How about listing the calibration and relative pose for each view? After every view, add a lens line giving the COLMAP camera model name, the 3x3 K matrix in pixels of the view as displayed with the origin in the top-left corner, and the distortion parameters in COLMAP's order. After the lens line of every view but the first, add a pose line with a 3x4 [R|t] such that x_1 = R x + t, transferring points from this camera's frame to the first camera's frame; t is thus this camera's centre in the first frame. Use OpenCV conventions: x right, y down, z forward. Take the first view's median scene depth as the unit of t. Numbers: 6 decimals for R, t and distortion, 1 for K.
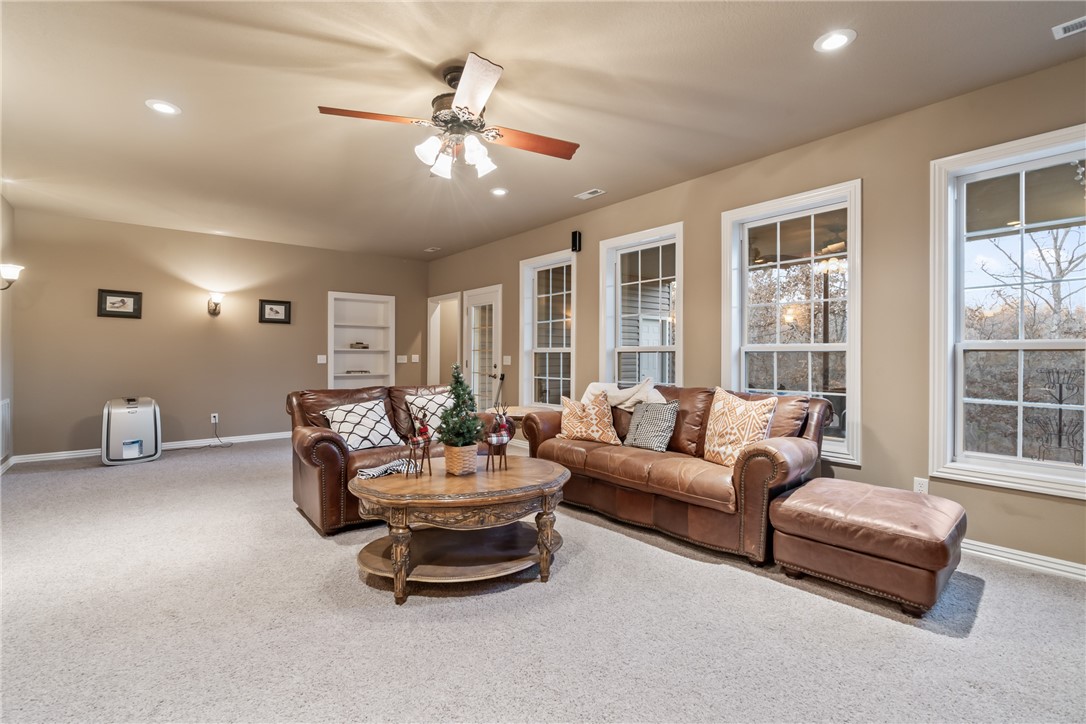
lens RADIAL K [[495.2, 0, 539.4], [0, 495.2, 359.6], [0, 0, 1]] dist [0.001284, 0.000066]
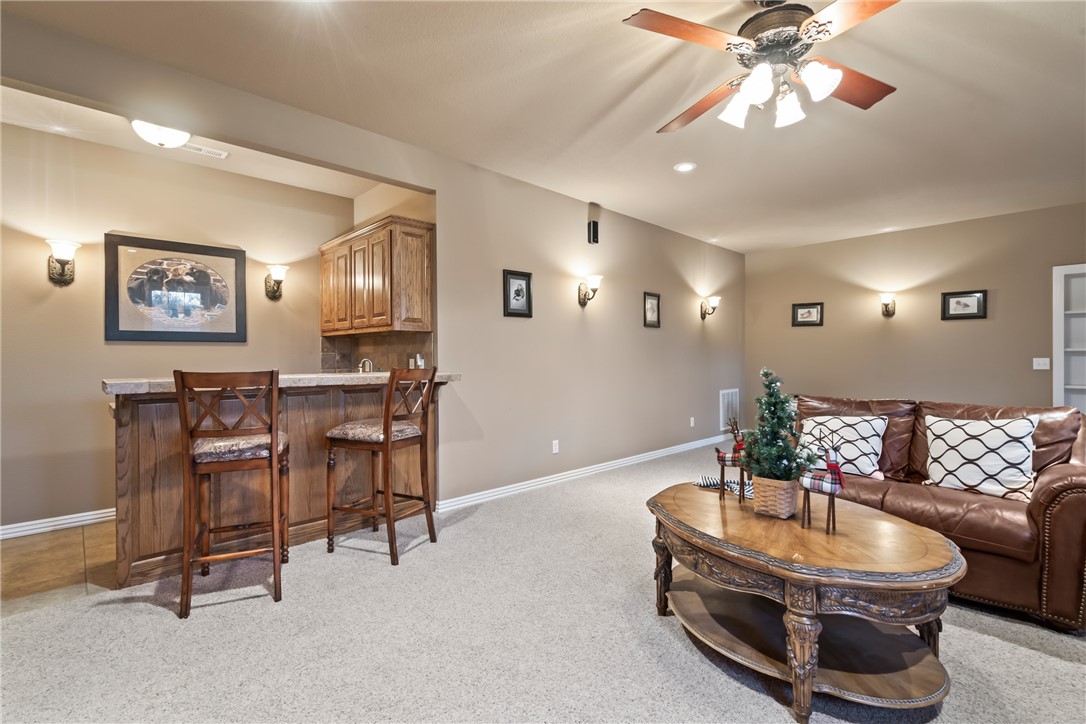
lens RADIAL K [[495.2, 0, 539.4], [0, 495.2, 359.6], [0, 0, 1]] dist [0.001284, 0.000066]
pose [[0.085482, 0.002287, -0.996337, 0.242937], [-0.007277, 0.999972, 0.001671, -0.002810], [0.996313, 0.007107, 0.085496, 0.245584]]
